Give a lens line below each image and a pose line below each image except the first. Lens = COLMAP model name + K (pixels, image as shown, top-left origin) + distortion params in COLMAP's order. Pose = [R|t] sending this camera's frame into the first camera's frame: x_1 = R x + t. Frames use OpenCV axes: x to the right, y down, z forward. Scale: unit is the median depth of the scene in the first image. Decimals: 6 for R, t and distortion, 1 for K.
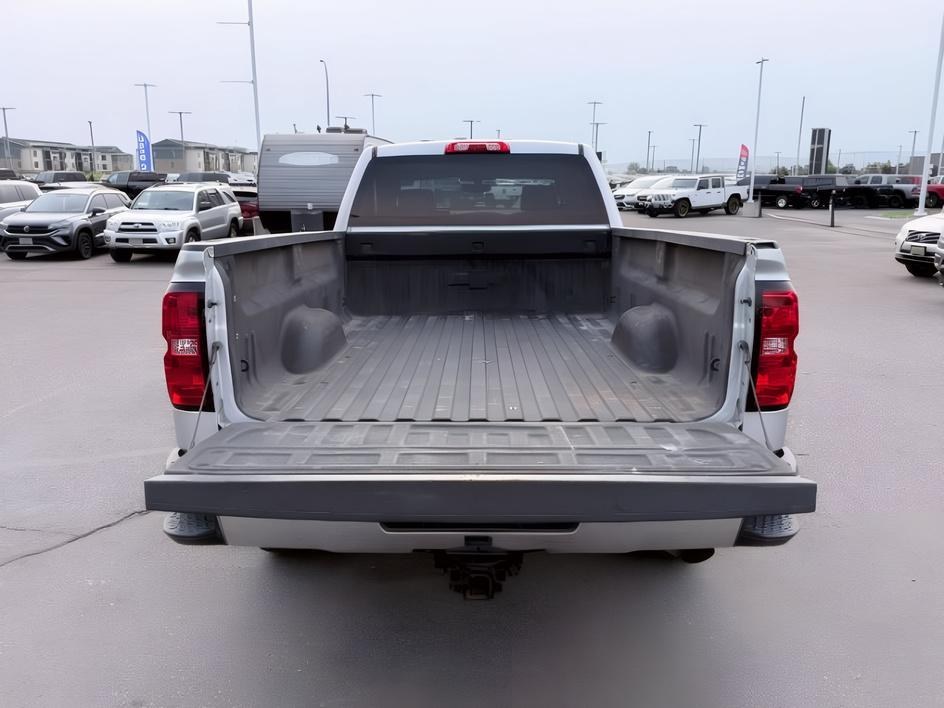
lens RADIAL K [[752.1, 0, 472.0], [0, 752.1, 354.0], [0, 0, 1]] dist [0.109103, -0.173923]
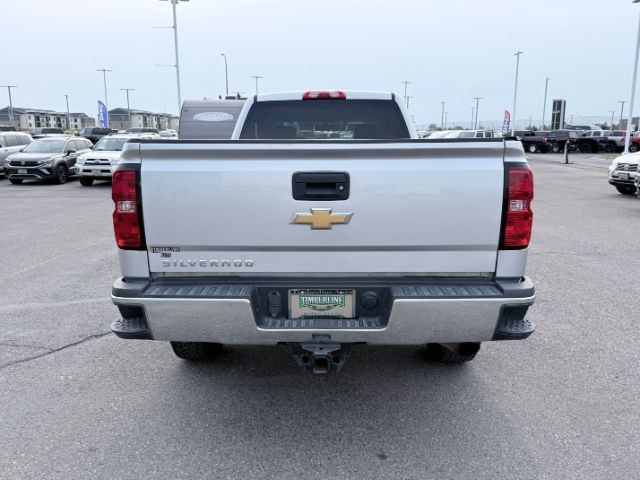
lens RADIAL K [[510.6, 0, 322.1], [0, 510.6, 238.1], [0, 0, 1]] dist [0.117074, -0.200929]
pose [[0.999996, 0.000727, -0.002741, 0.001365], [-0.000800, 0.999636, -0.026968, 0.008275], [0.002720, 0.026970, 0.999633, -0.002321]]
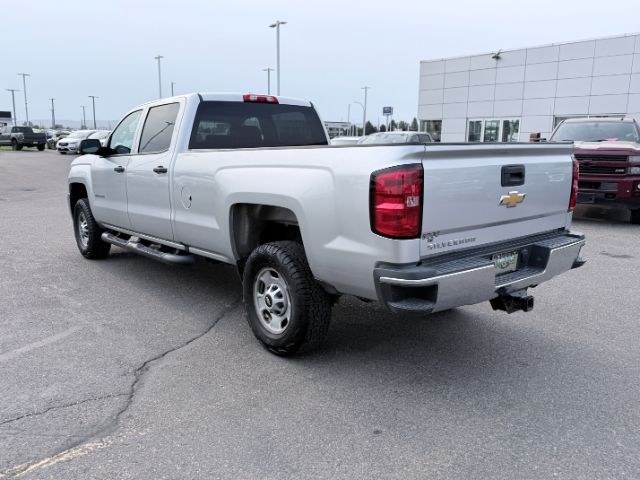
lens RADIAL K [[509.9, 0, 320.0], [0, 509.9, 240.0], [0, 0, 1]] dist [0.109103, -0.173923]
pose [[0.766710, -0.111332, 0.632266, -0.134366], [0.127363, 0.991651, 0.020169, 0.002849], [-0.629233, 0.065063, 0.774489, 0.024985]]
